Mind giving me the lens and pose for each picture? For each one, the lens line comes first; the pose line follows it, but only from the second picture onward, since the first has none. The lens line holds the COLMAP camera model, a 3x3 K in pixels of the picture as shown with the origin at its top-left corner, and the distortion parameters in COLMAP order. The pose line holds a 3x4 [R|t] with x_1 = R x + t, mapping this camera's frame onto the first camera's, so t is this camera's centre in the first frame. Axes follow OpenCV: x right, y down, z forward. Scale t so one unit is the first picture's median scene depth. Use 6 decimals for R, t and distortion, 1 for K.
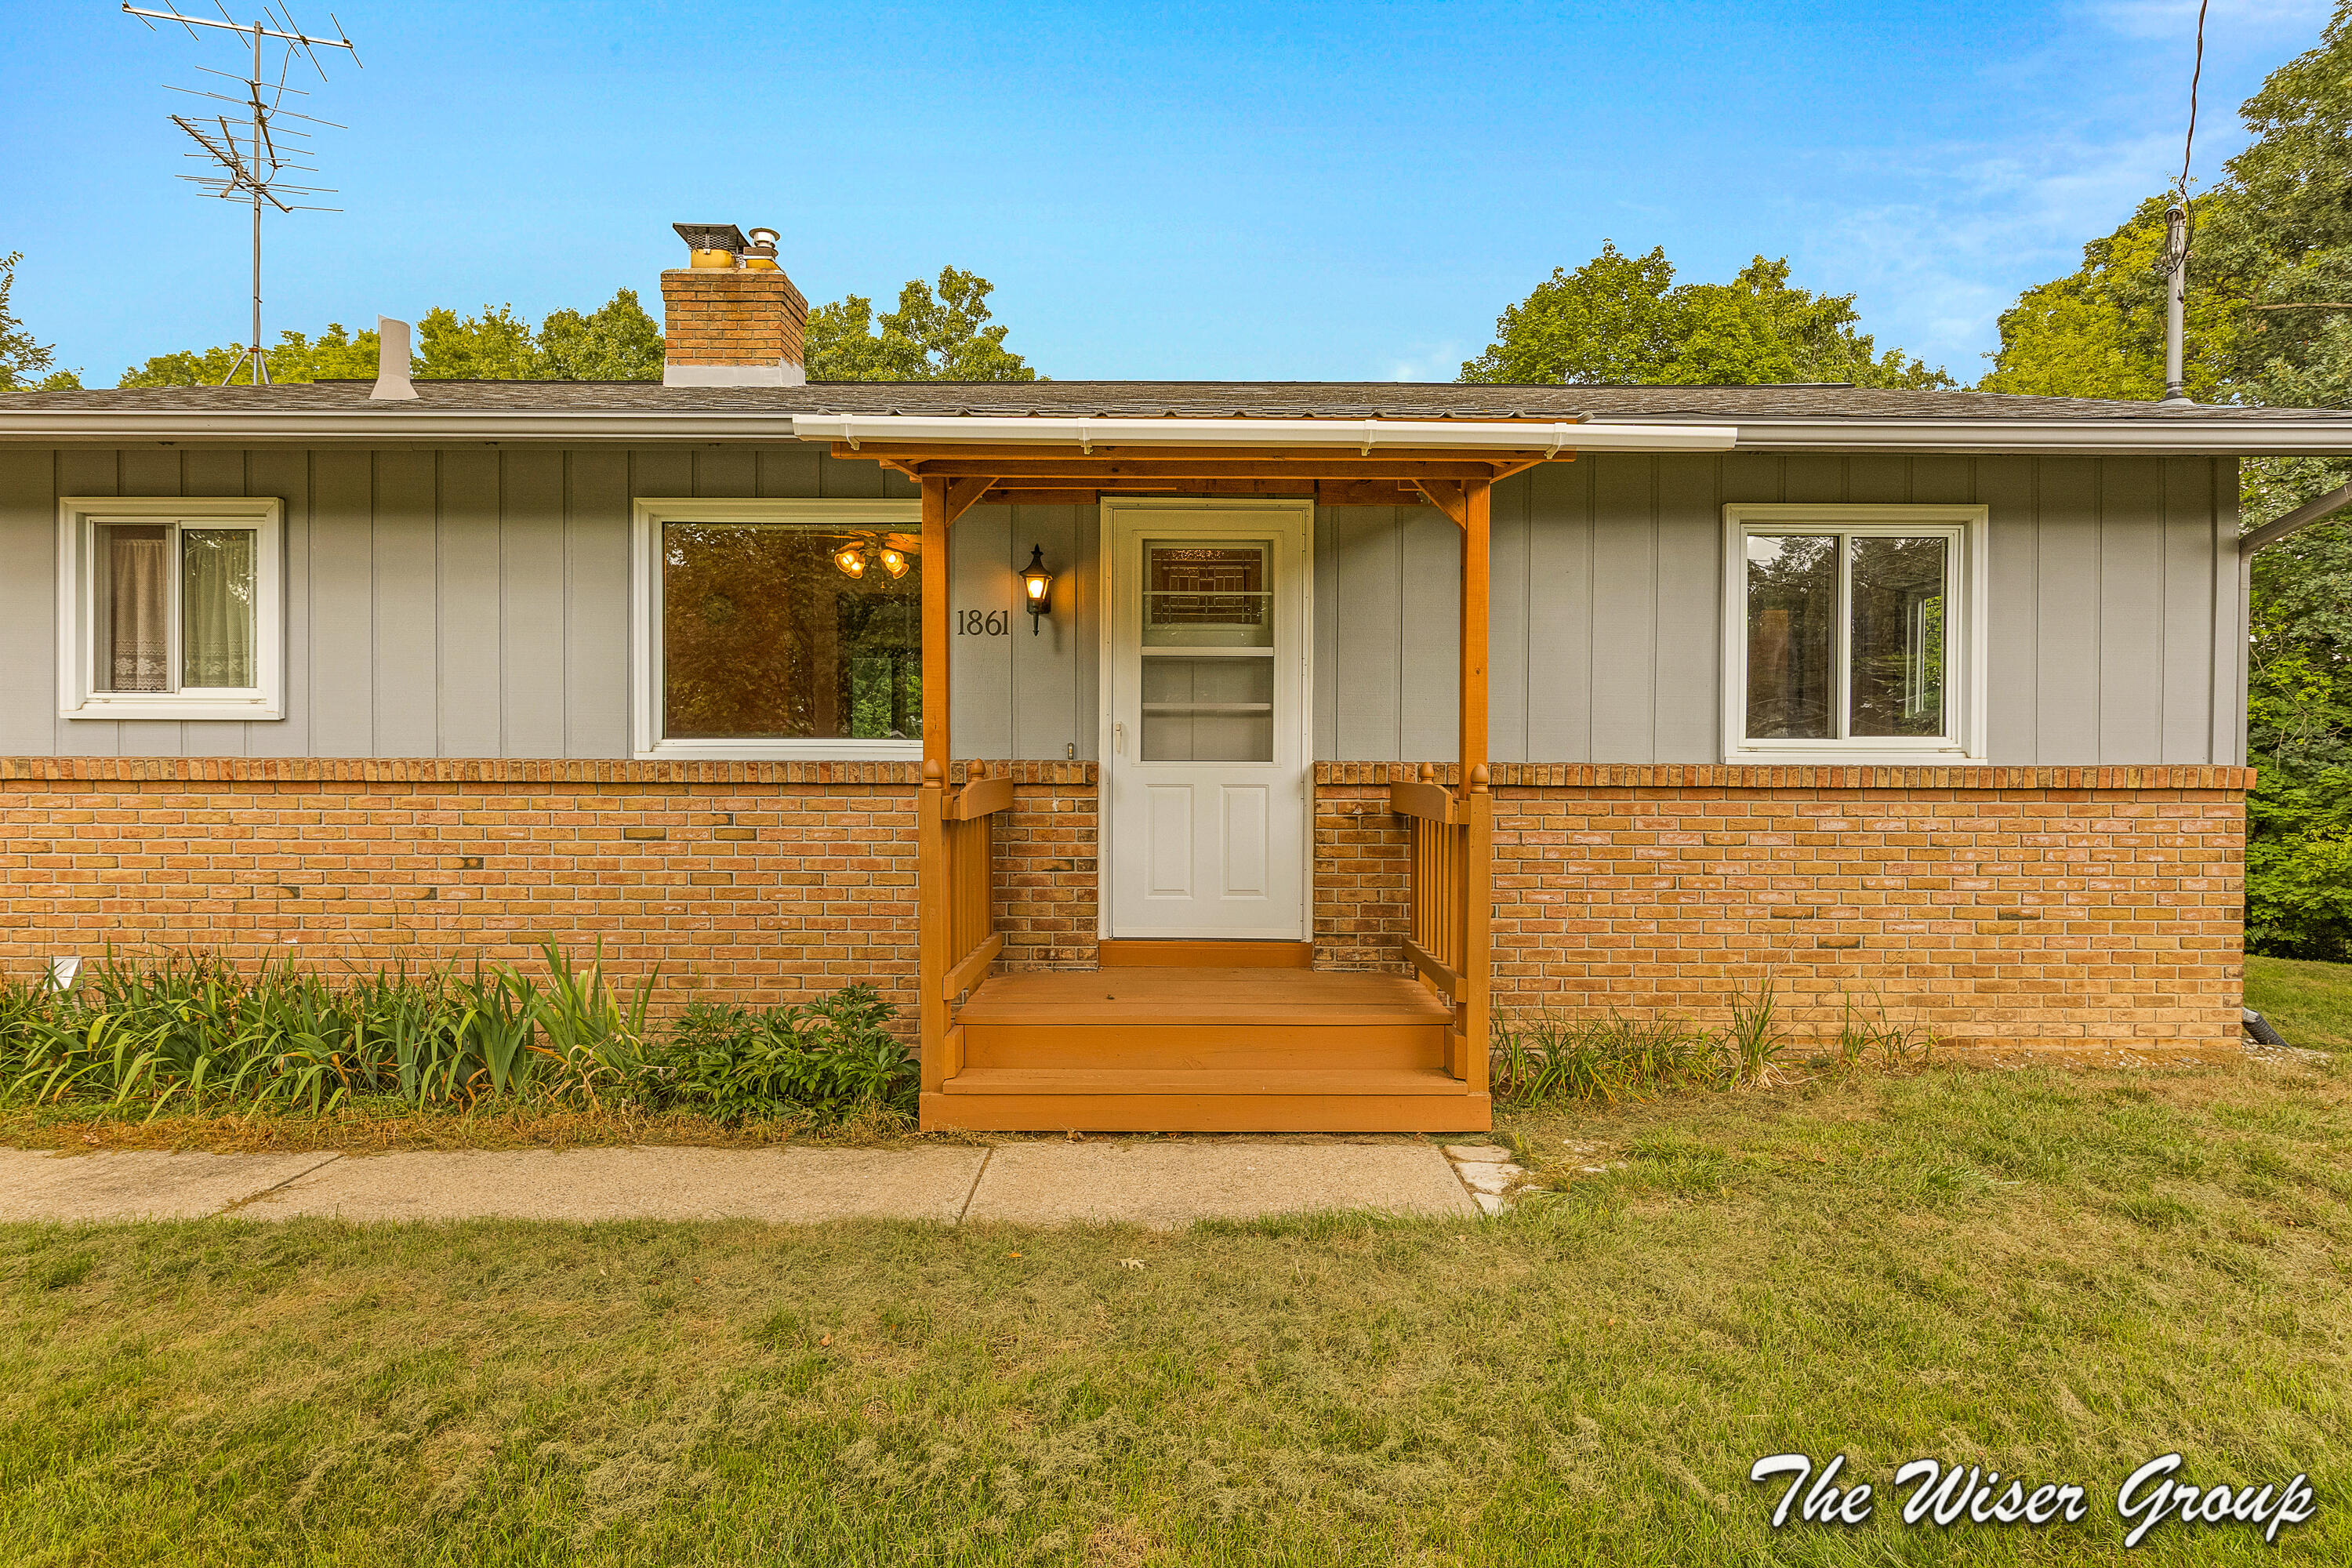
lens RADIAL K [[1193.5, 0, 1192.2], [0, 1193.5, 760.8], [0, 0, 1]] dist [-0.006913, 0.001652]
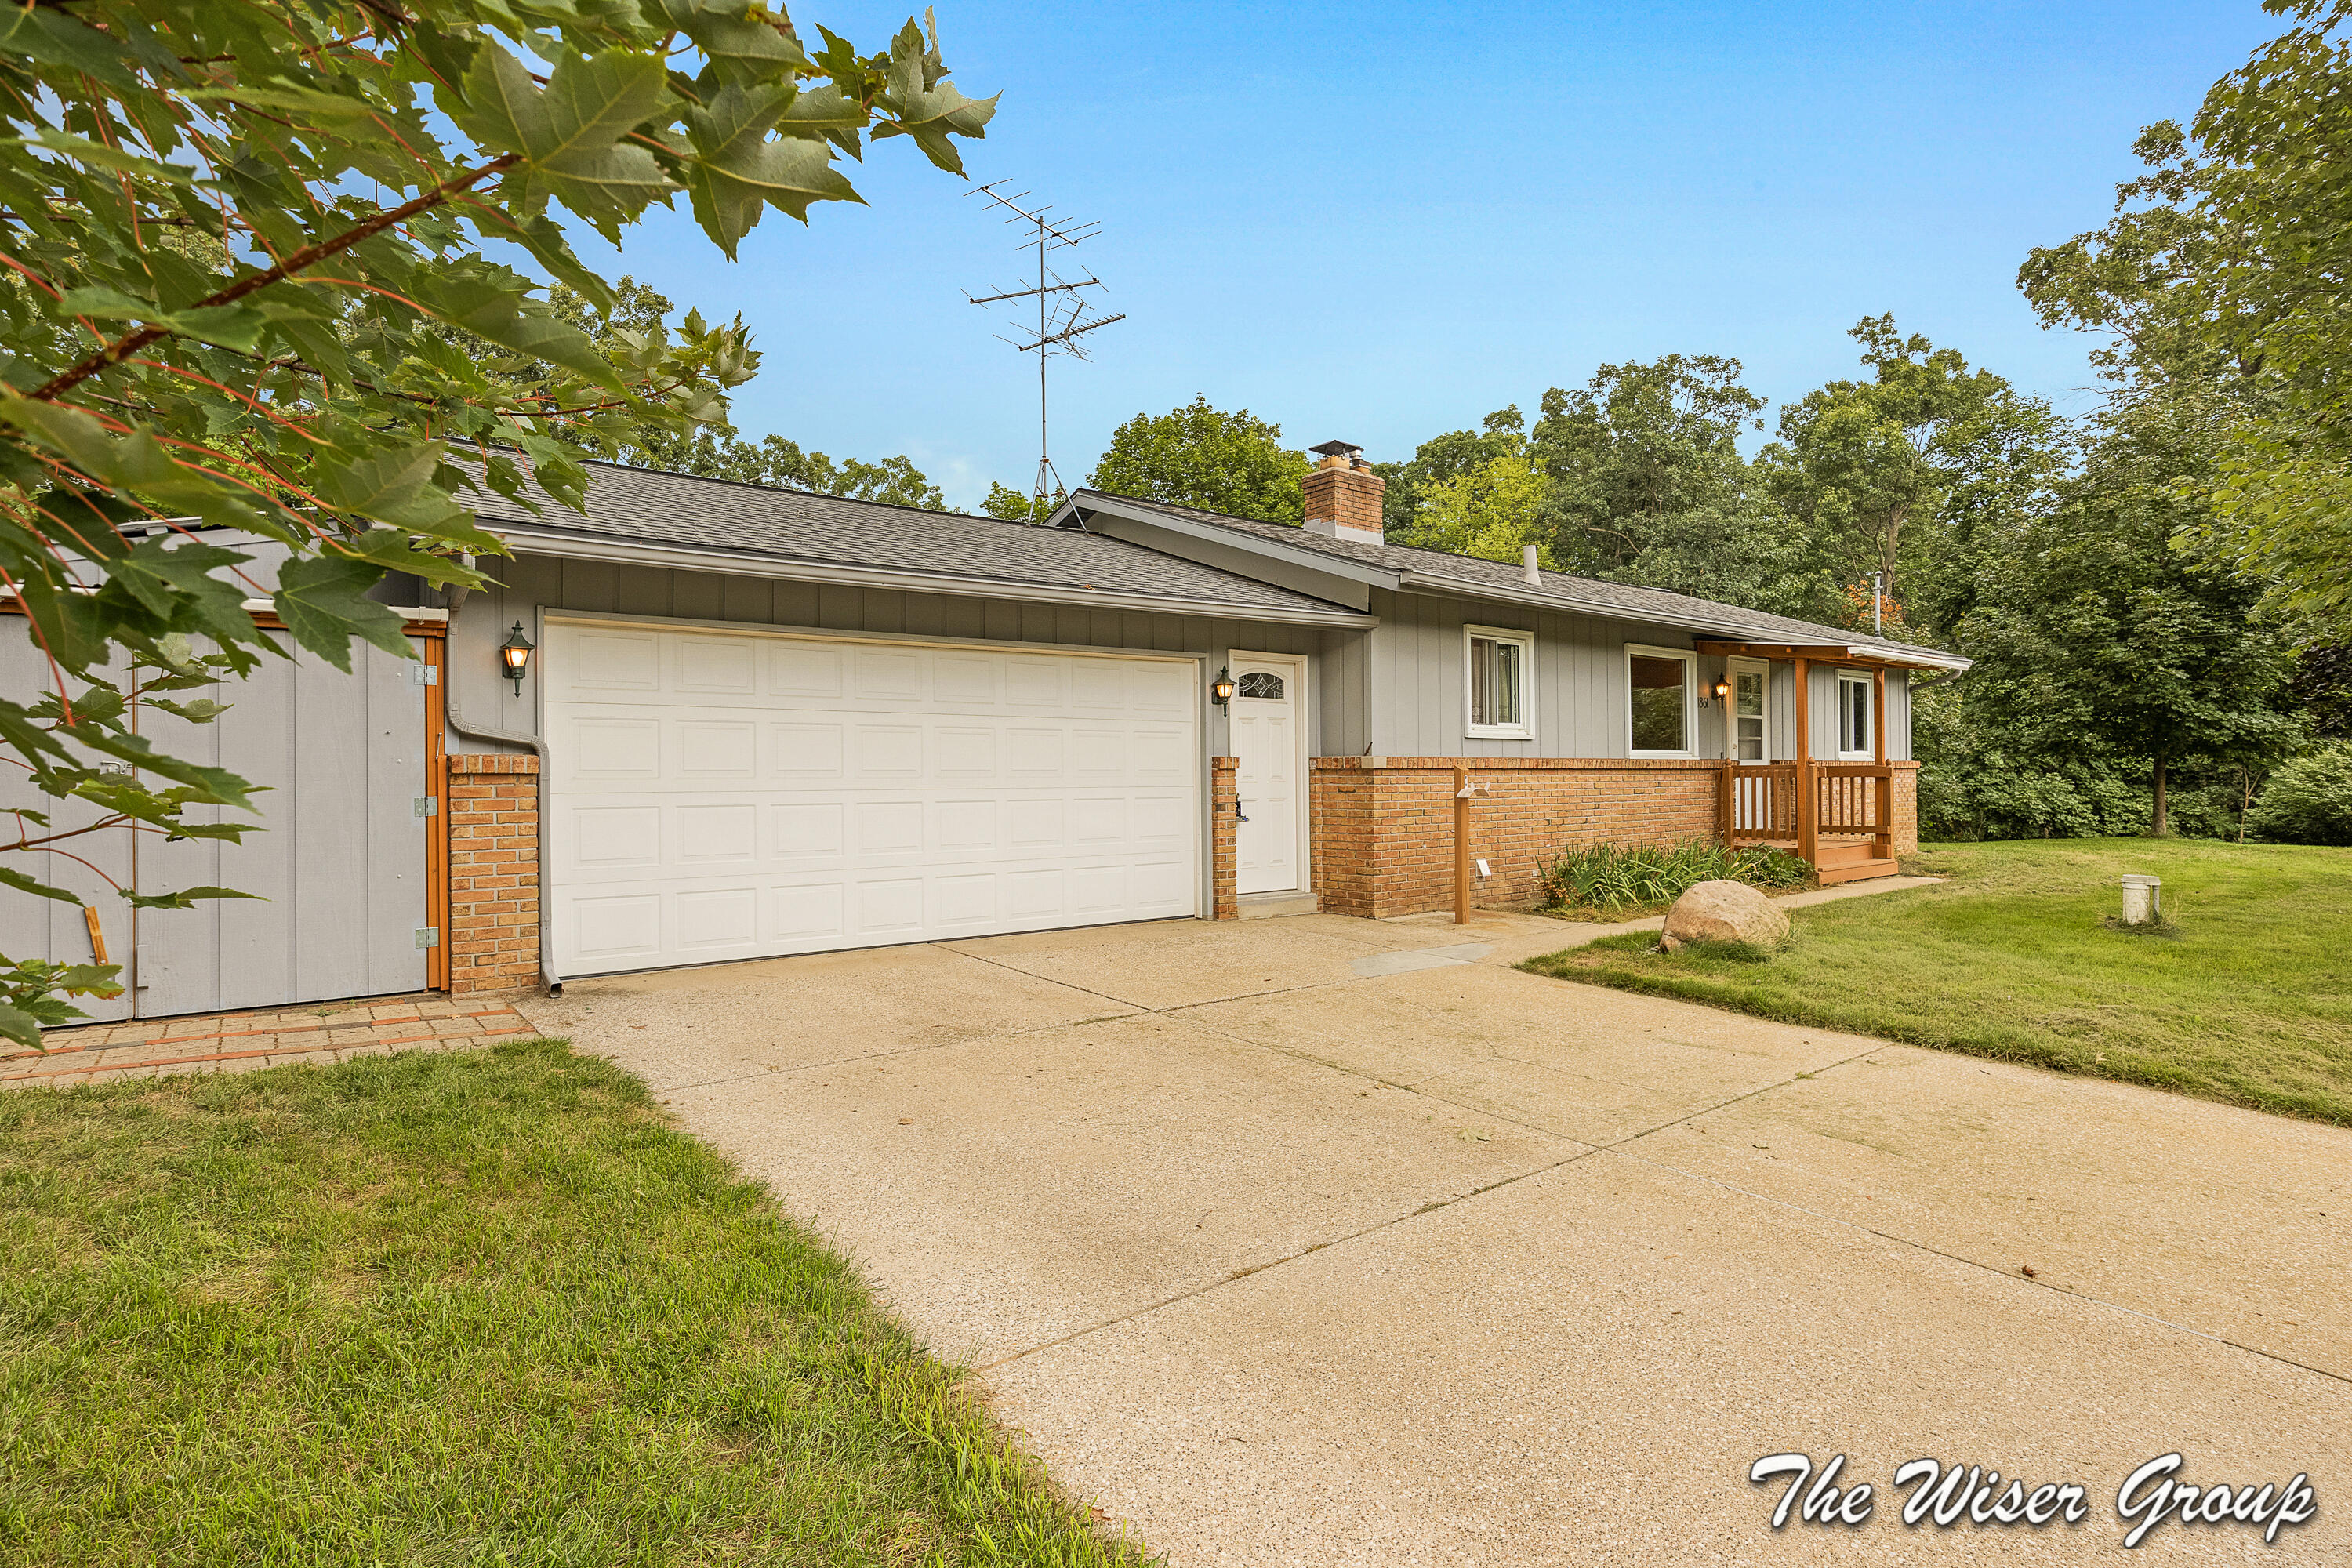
lens RADIAL K [[1193.5, 0, 1181.8], [0, 1193.5, 764.5], [0, 0, 1]] dist [-0.006913, 0.001652]
pose [[0.779193, -0.002547, 0.626779, -2.533929], [0.012658, 0.999852, -0.011672, 0.025425], [-0.626656, 0.017029, 0.779110, -0.228449]]
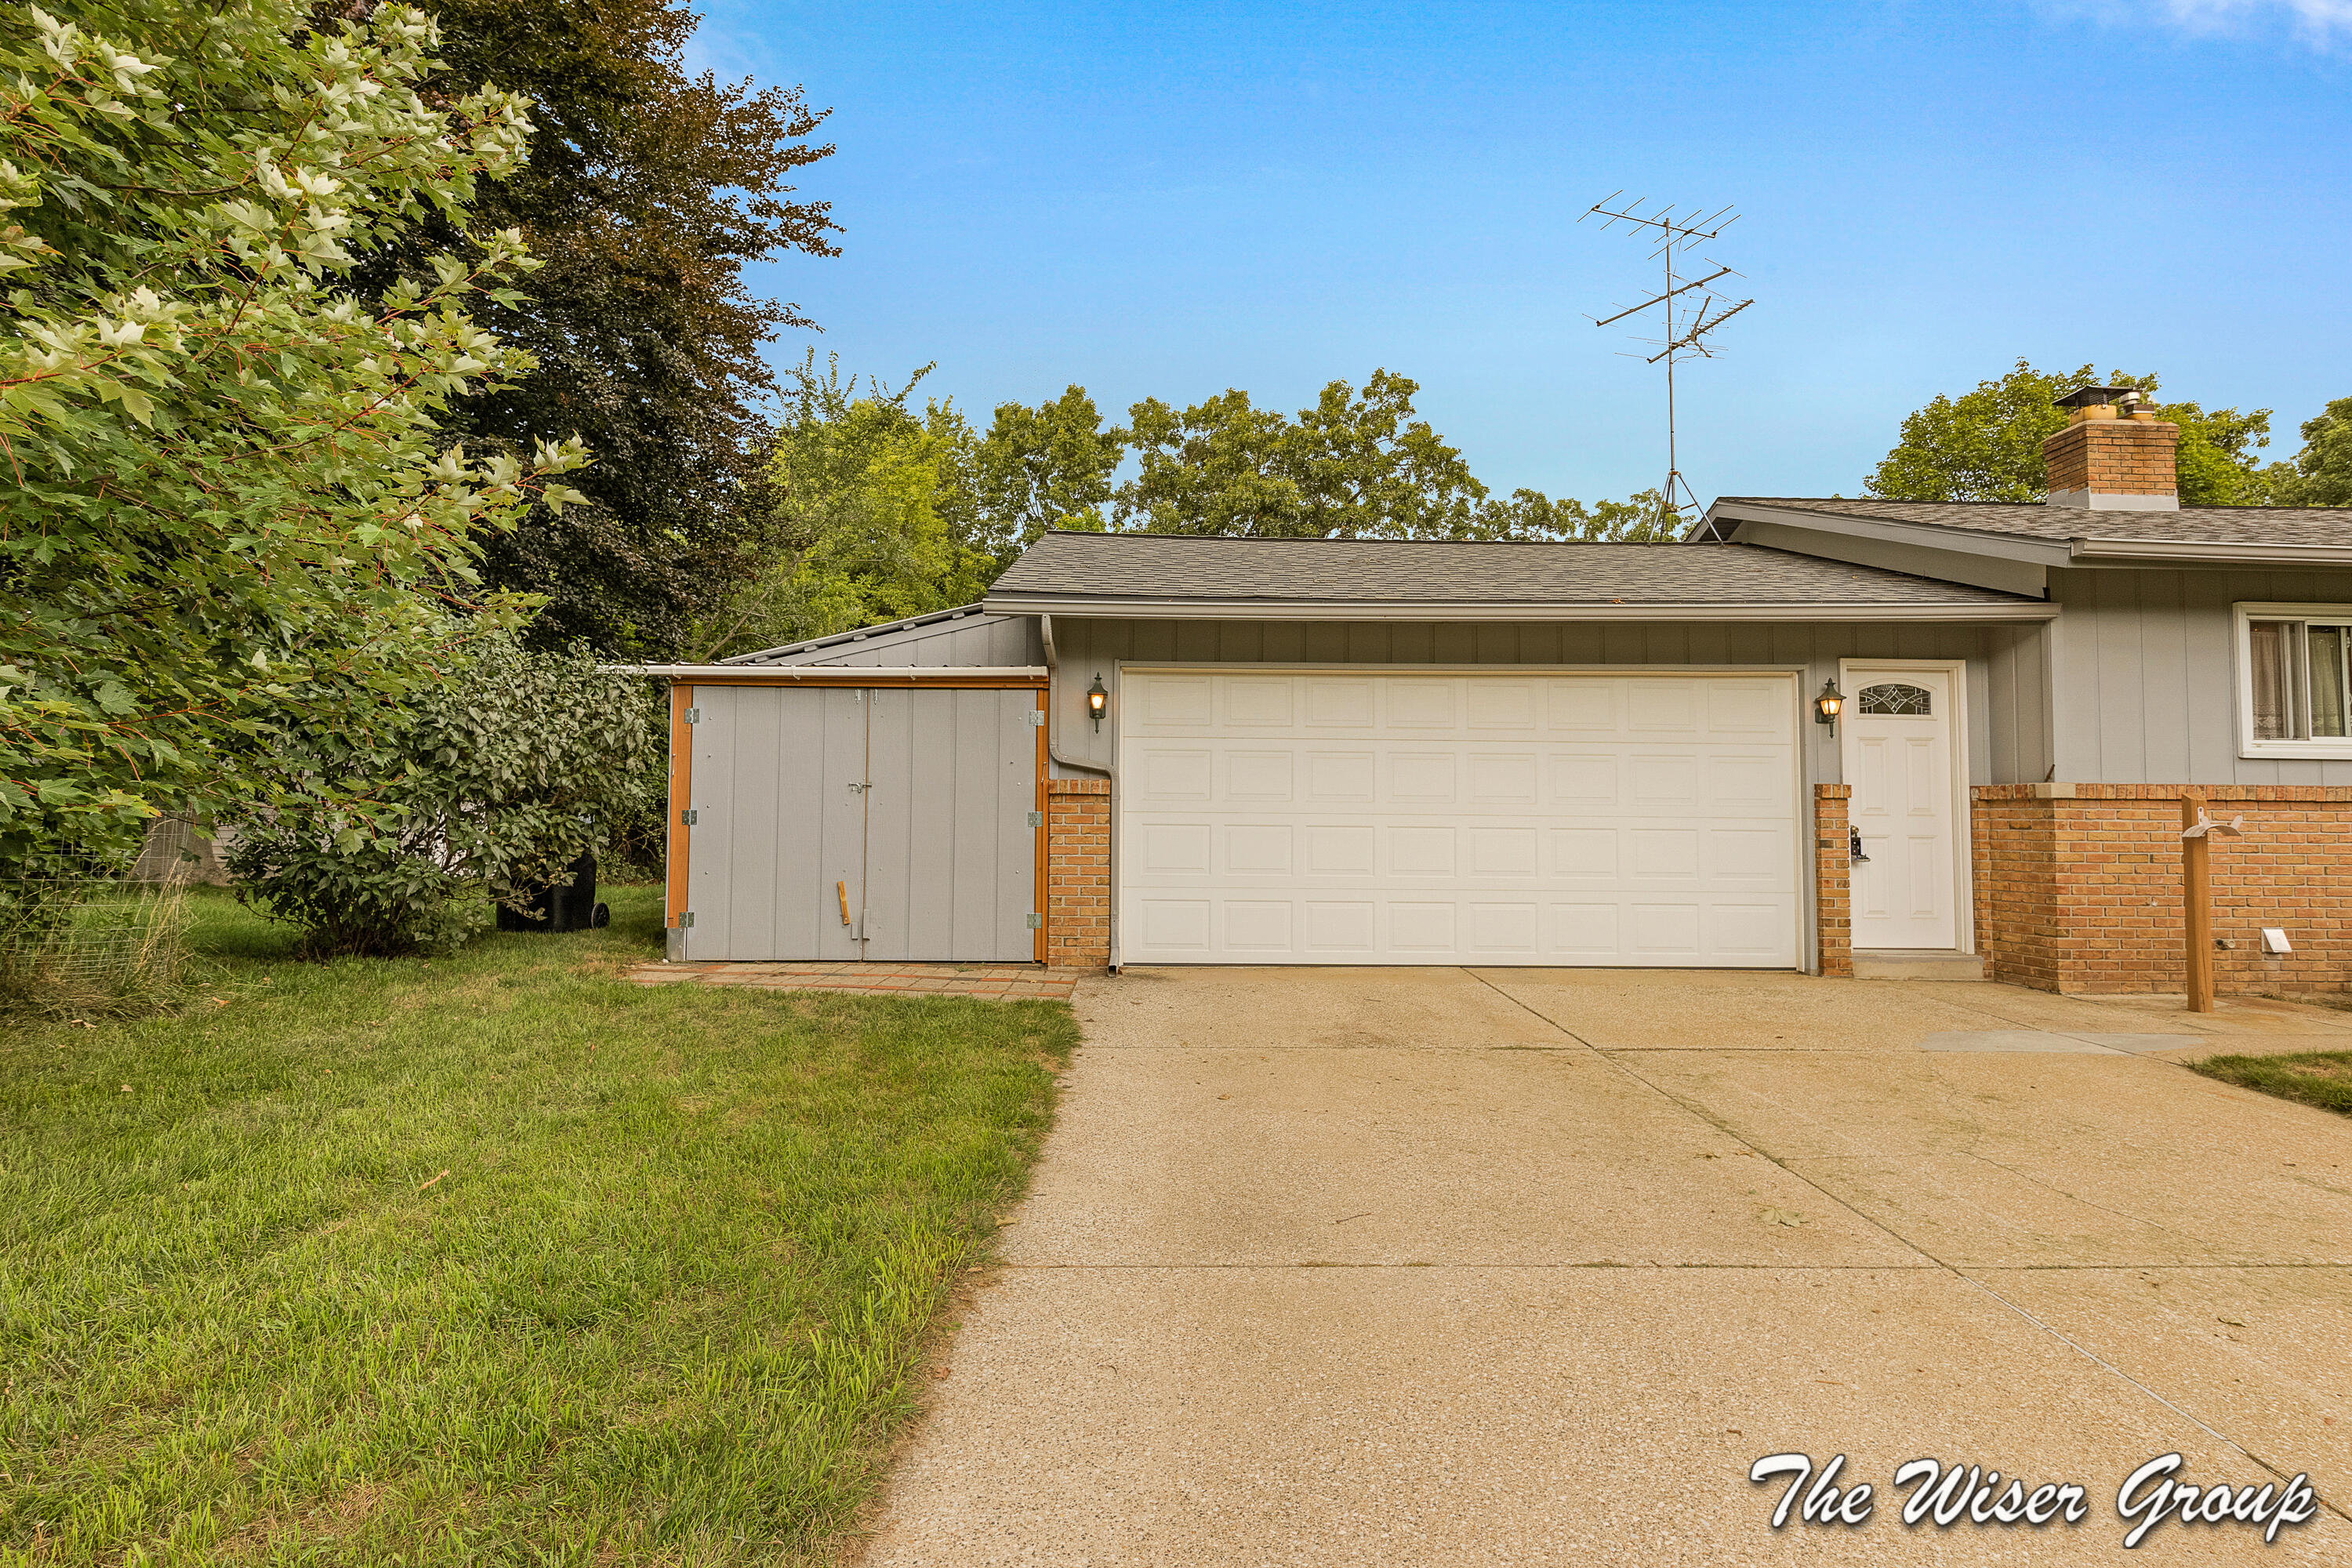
lens RADIAL K [[1193.5, 0, 1180.1], [0, 1193.5, 763.0], [0, 0, 1]] dist [-0.006913, 0.001652]
pose [[0.999718, 0.006851, 0.022726, -2.237008], [-0.005558, 0.998390, -0.056451, 0.056568], [-0.023077, 0.056308, 0.998147, -0.374568]]
